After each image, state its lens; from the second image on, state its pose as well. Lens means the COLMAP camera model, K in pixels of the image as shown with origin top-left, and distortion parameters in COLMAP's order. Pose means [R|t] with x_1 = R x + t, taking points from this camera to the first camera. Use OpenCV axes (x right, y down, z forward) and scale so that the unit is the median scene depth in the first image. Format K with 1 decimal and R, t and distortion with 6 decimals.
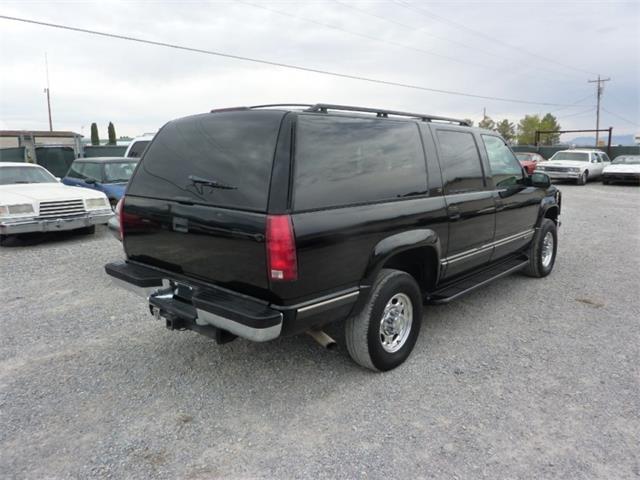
lens RADIAL K [[473.4, 0, 319.6], [0, 473.4, 237.7], [0, 0, 1]] dist [-0.025439, -0.002004]
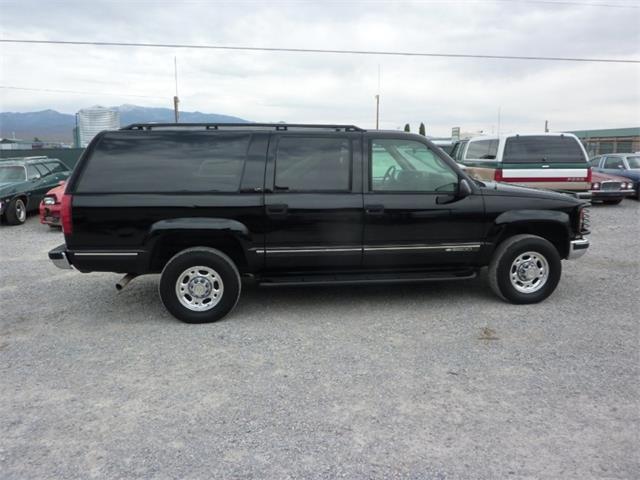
lens RADIAL K [[473.4, 0, 319.6], [0, 473.4, 237.7], [0, 0, 1]] dist [-0.025439, -0.002004]
pose [[0.773601, 0.117021, -0.622775, 1.117661], [-0.114716, 0.992424, 0.043980, -0.048919], [0.623203, 0.037419, 0.781164, 0.175916]]
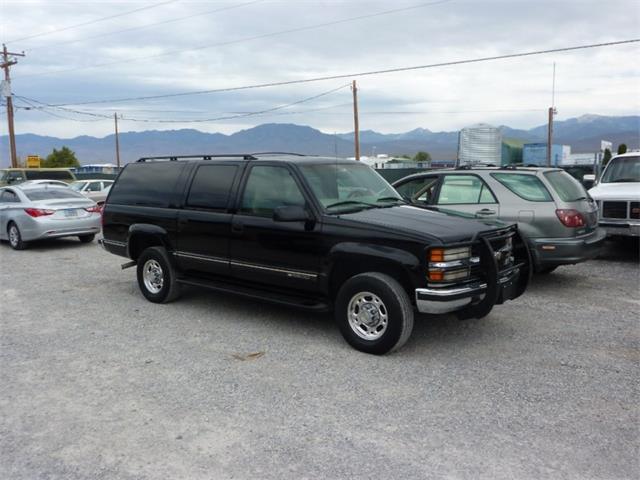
lens RADIAL K [[542.6, 0, 317.7], [0, 542.6, 239.1], [0, 0, 1]] dist [-0.016687, -0.003530]
pose [[0.062473, 0.127036, -0.989929, 2.032751], [-0.171768, 0.978435, 0.114721, -0.274700], [0.983155, 0.162871, 0.082946, 1.318226]]
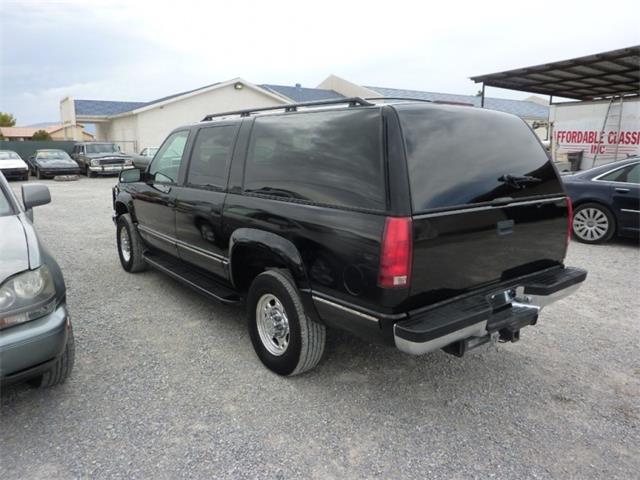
lens RADIAL K [[473.4, 0, 319.6], [0, 473.4, 237.7], [0, 0, 1]] dist [-0.025439, -0.002004]
pose [[0.182289, -0.185535, 0.965581, -1.019023], [0.174966, 0.972483, 0.153830, -0.174674], [-0.967552, 0.140902, 0.209735, 0.946182]]
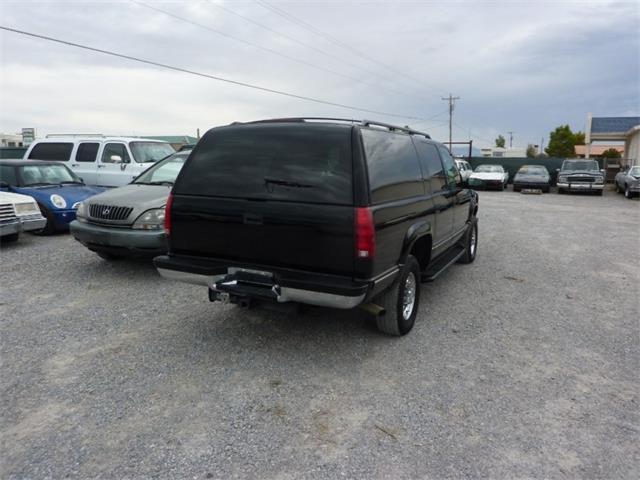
lens RADIAL K [[473.4, 0, 319.6], [0, 473.4, 237.7], [0, 0, 1]] dist [-0.025439, -0.002004]
pose [[0.963122, -0.026175, 0.267789, -0.365144], [0.029787, 0.999512, -0.009432, 0.028866], [-0.267411, 0.017061, 0.963432, -0.130474]]
